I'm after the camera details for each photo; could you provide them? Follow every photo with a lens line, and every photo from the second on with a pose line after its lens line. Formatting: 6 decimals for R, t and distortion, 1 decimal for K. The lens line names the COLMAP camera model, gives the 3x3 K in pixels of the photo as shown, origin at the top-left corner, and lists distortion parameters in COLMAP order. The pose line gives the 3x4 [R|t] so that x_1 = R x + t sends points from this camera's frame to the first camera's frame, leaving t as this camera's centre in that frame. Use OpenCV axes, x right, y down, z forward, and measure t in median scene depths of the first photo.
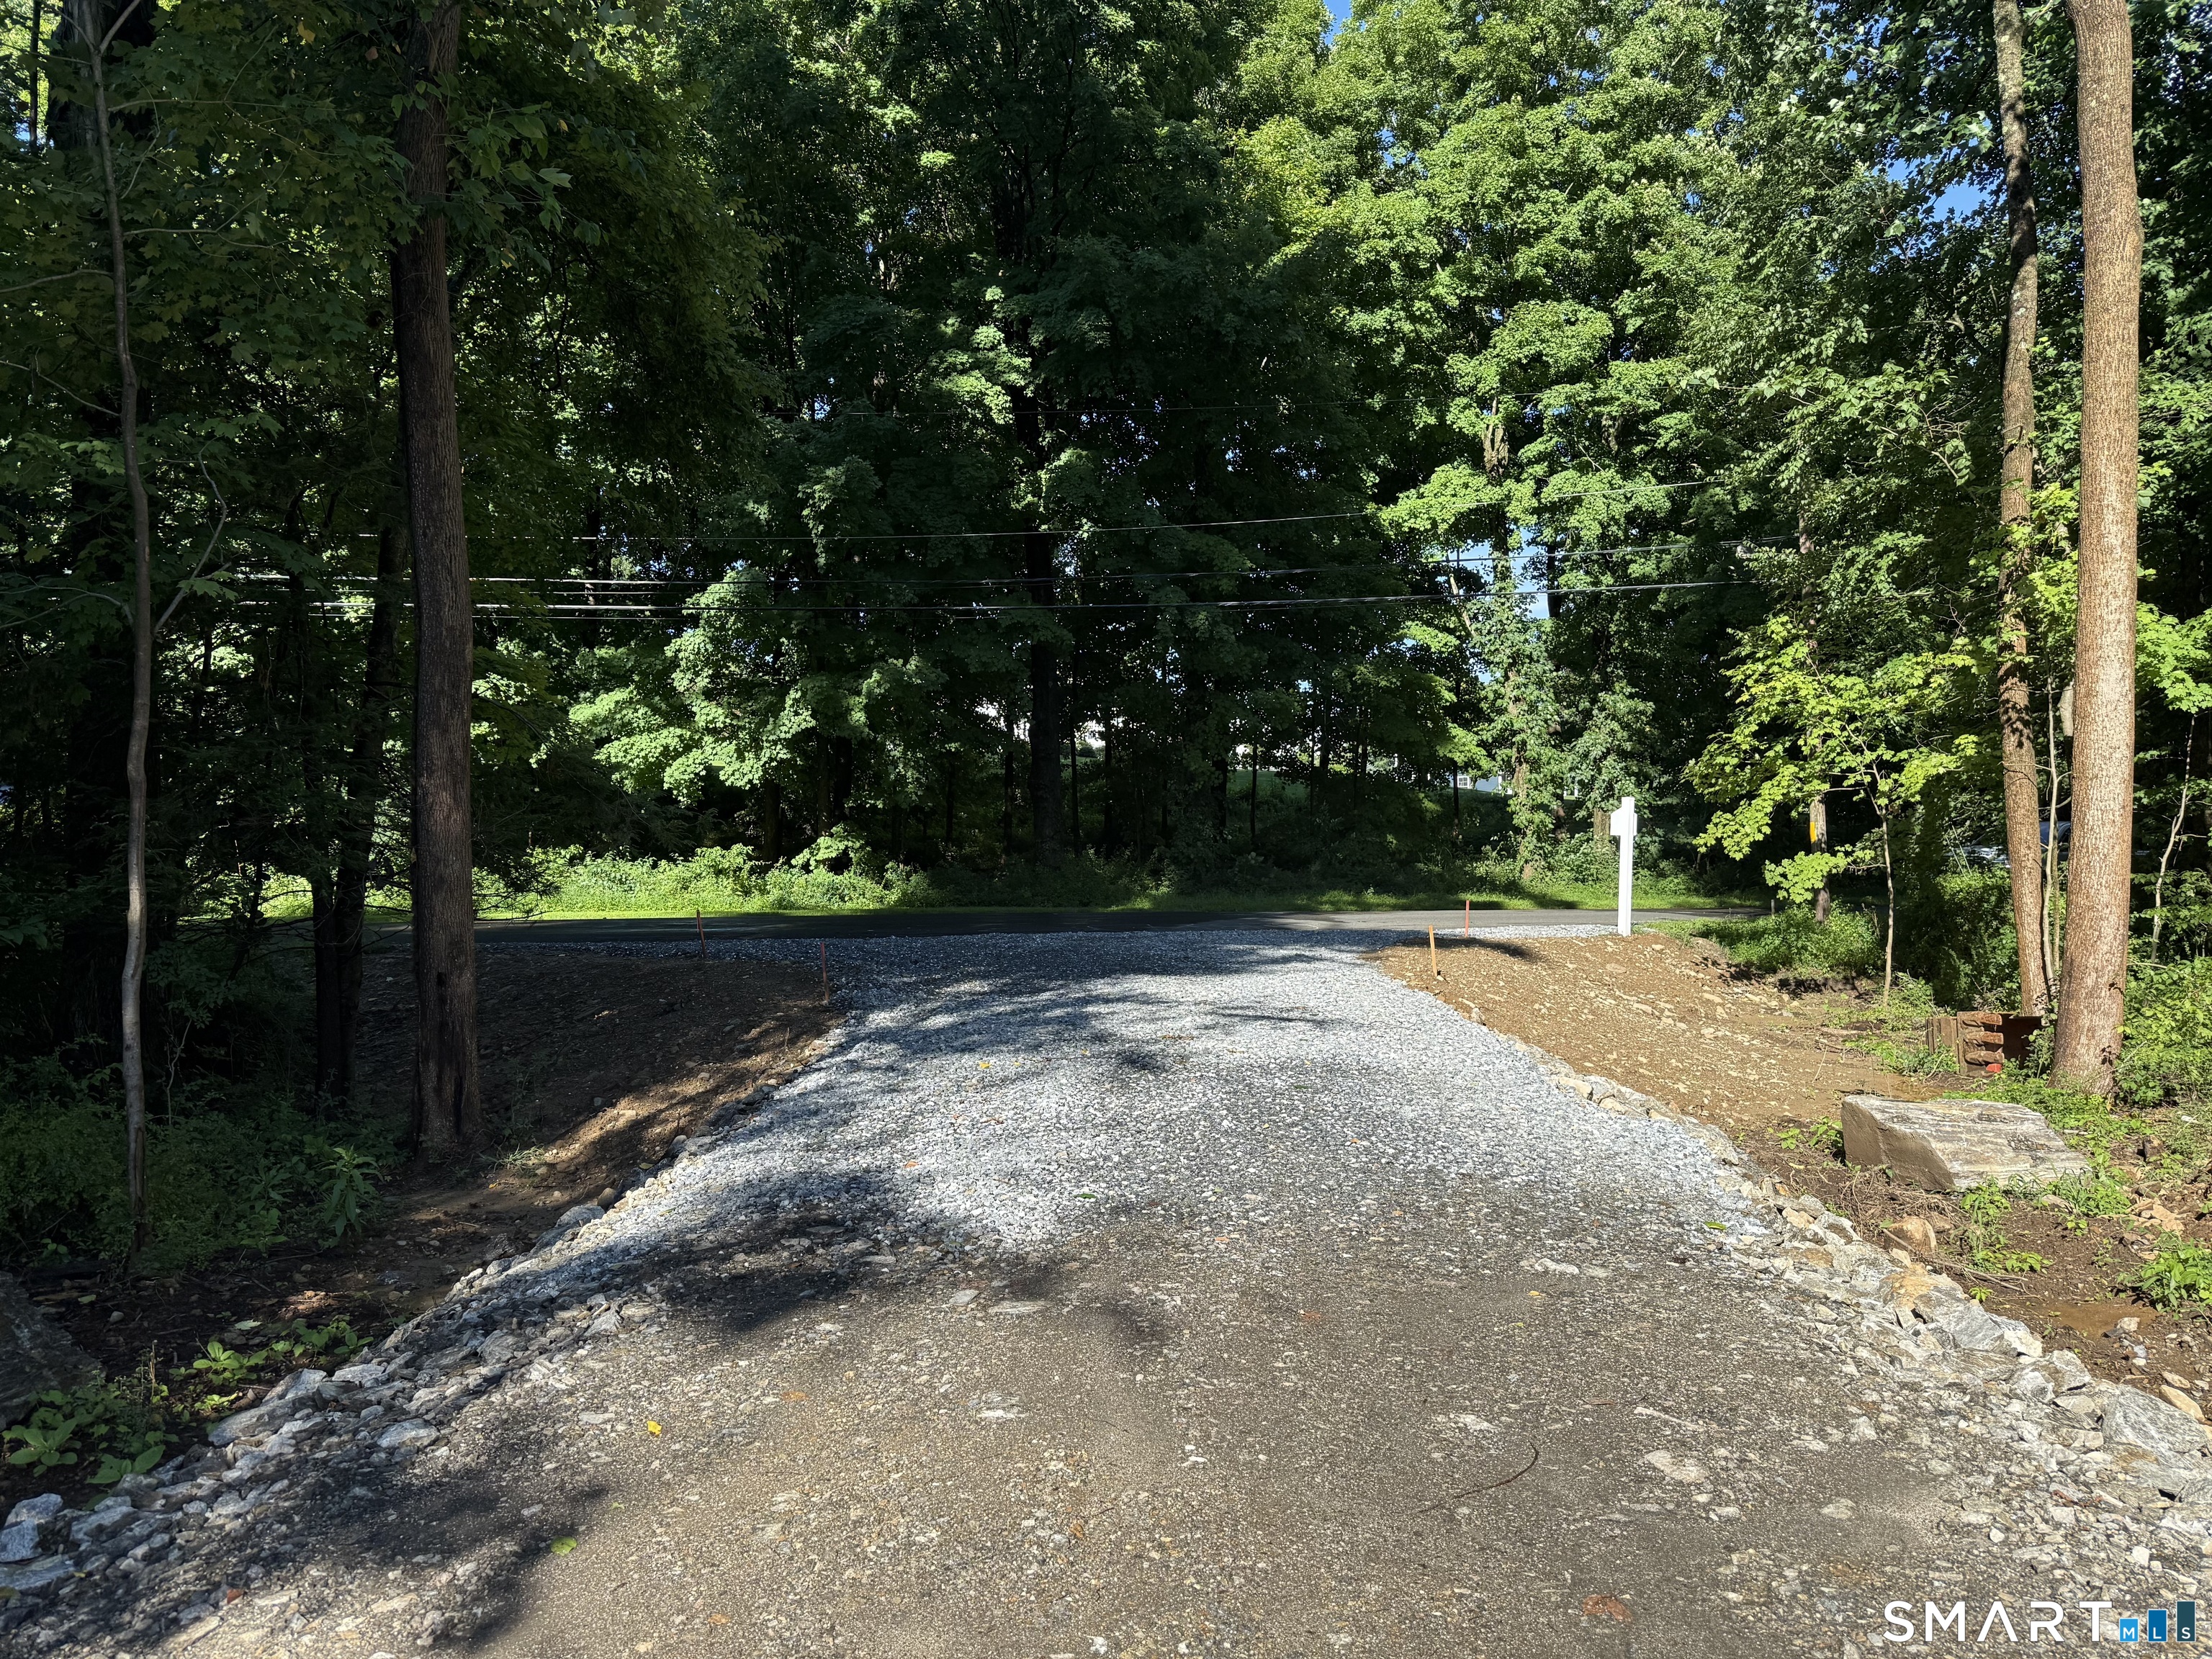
lens RADIAL K [[1543.2, 0, 1096.8], [0, 1543.2, 919.2], [0, 0, 1]] dist [0.094378, 0.000637]
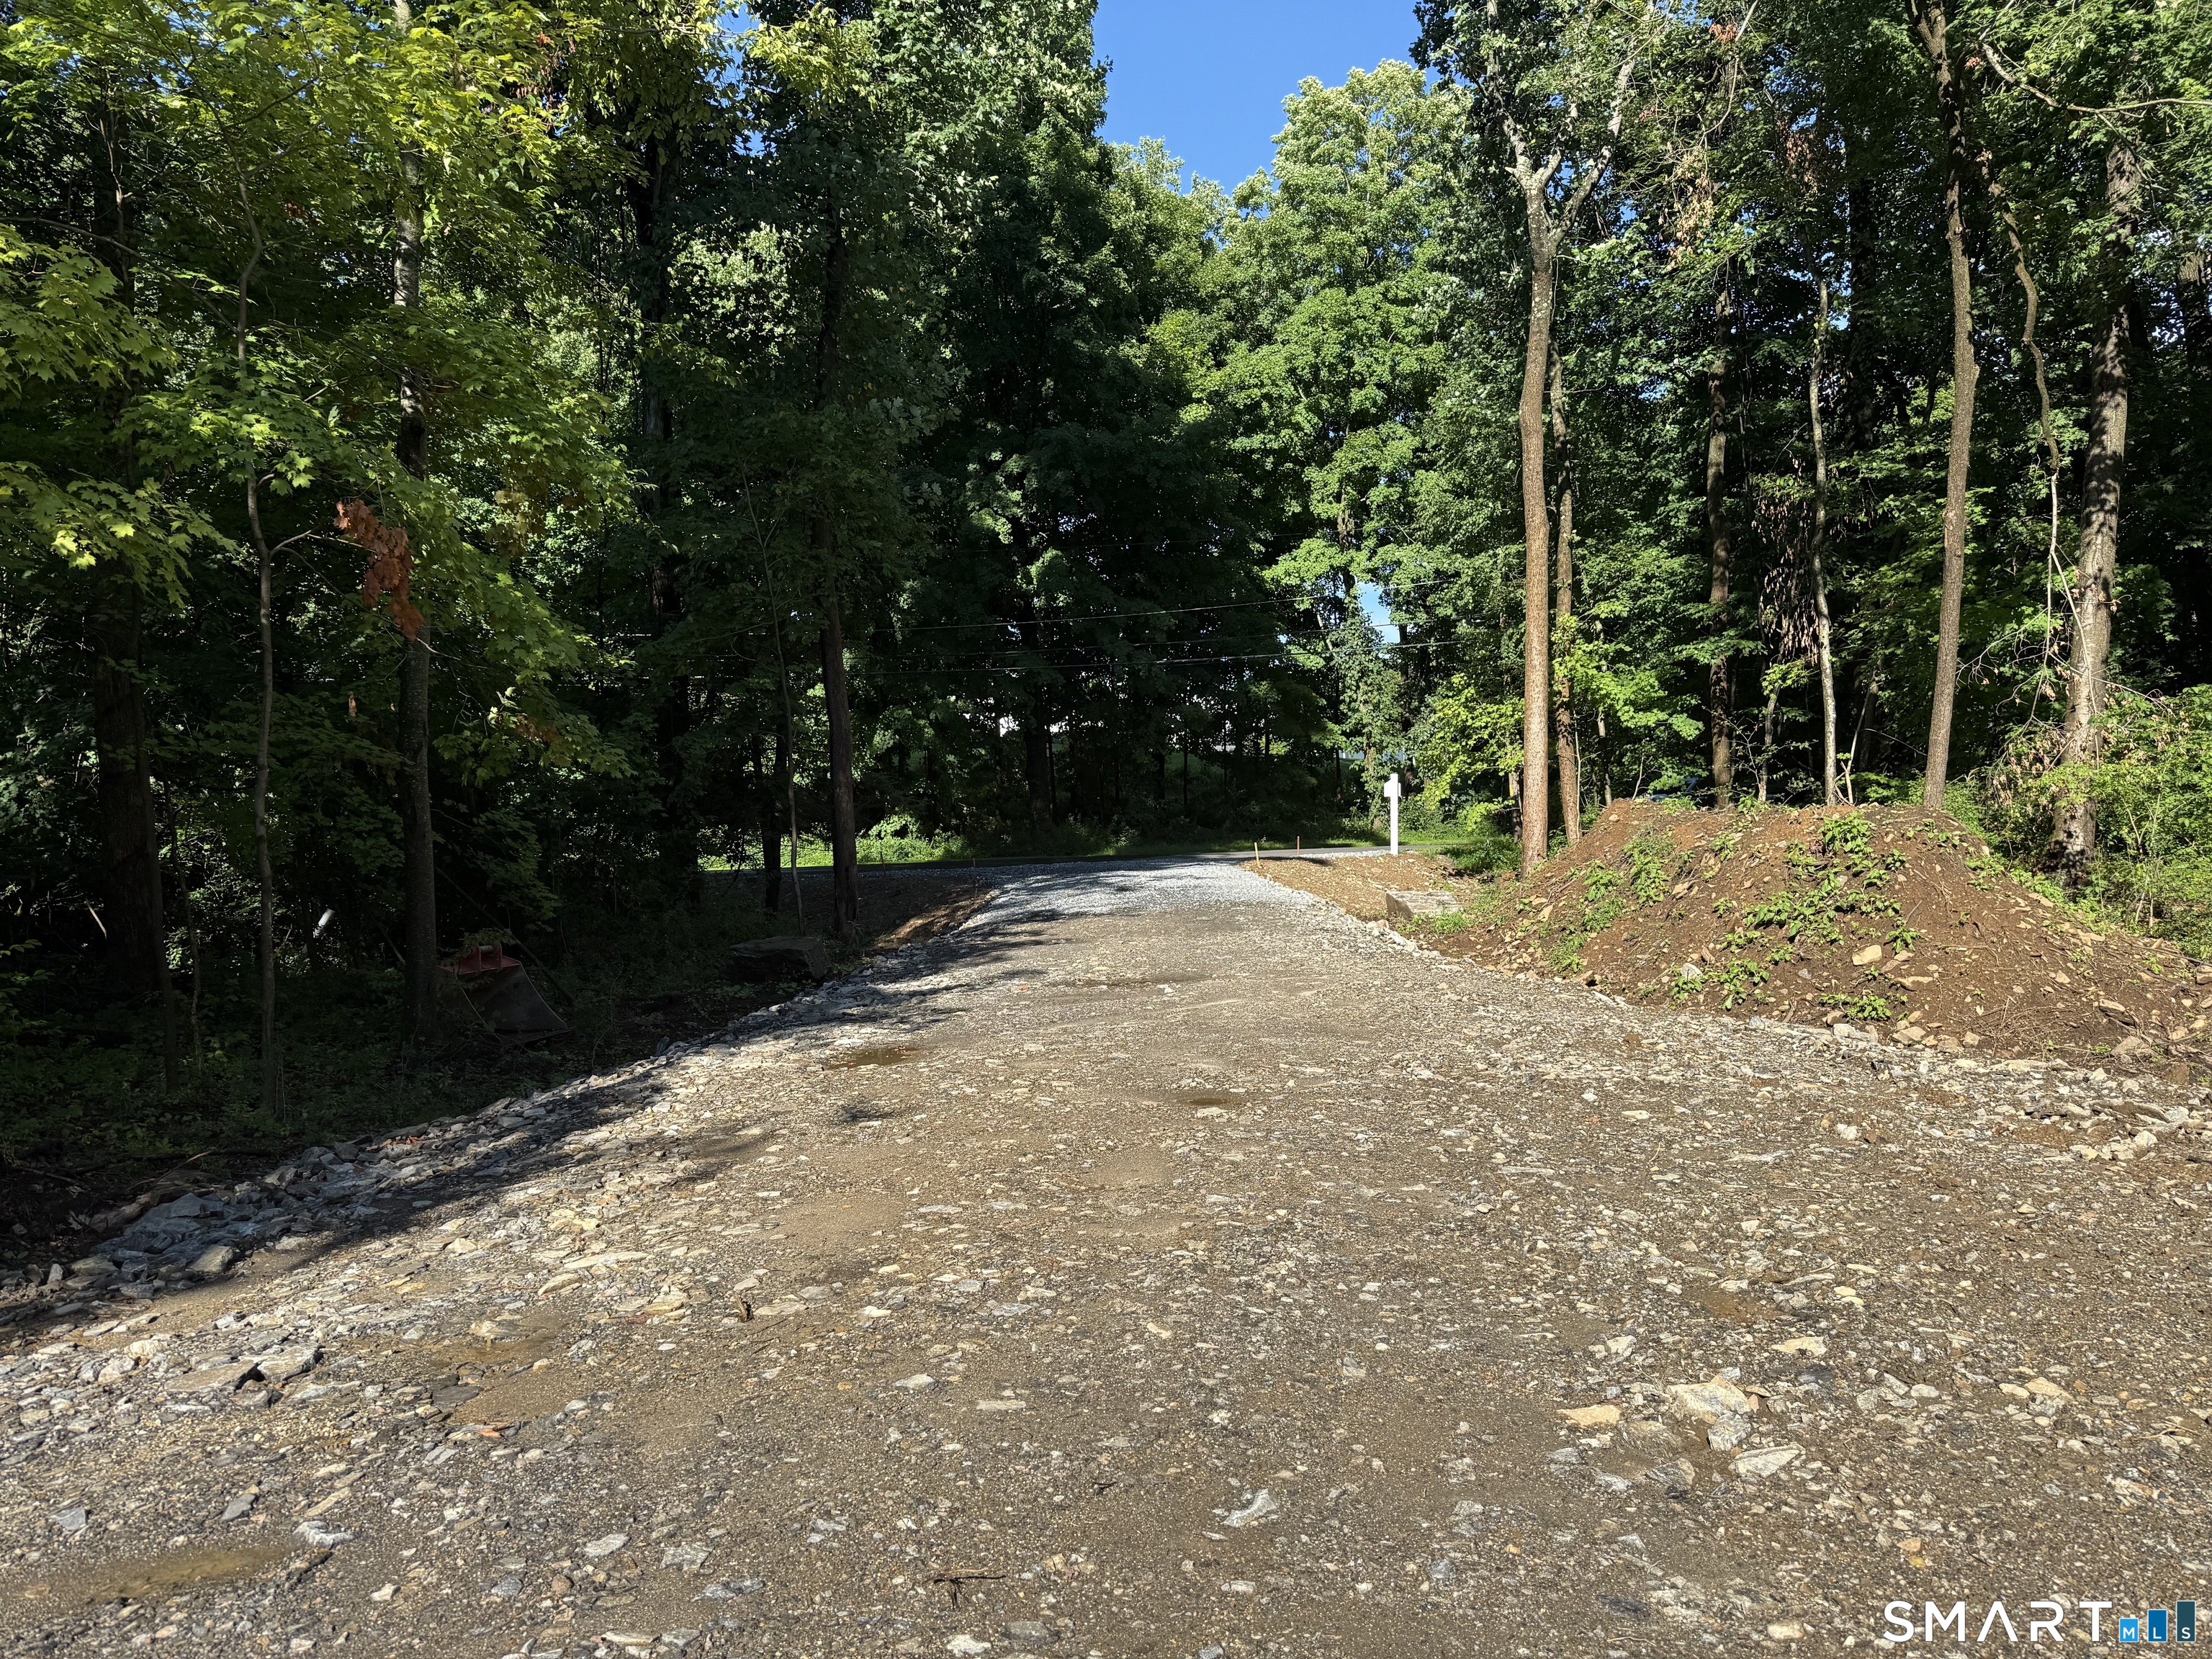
lens RADIAL K [[1549.4, 0, 1107.7], [0, 1549.4, 869.3], [0, 0, 1]] dist [0.004481, 0.001863]
pose [[0.998555, -0.036174, 0.039743, -0.025300], [0.036836, 0.999192, -0.016055, 0.024595], [-0.039130, 0.017496, 0.999081, -0.394837]]
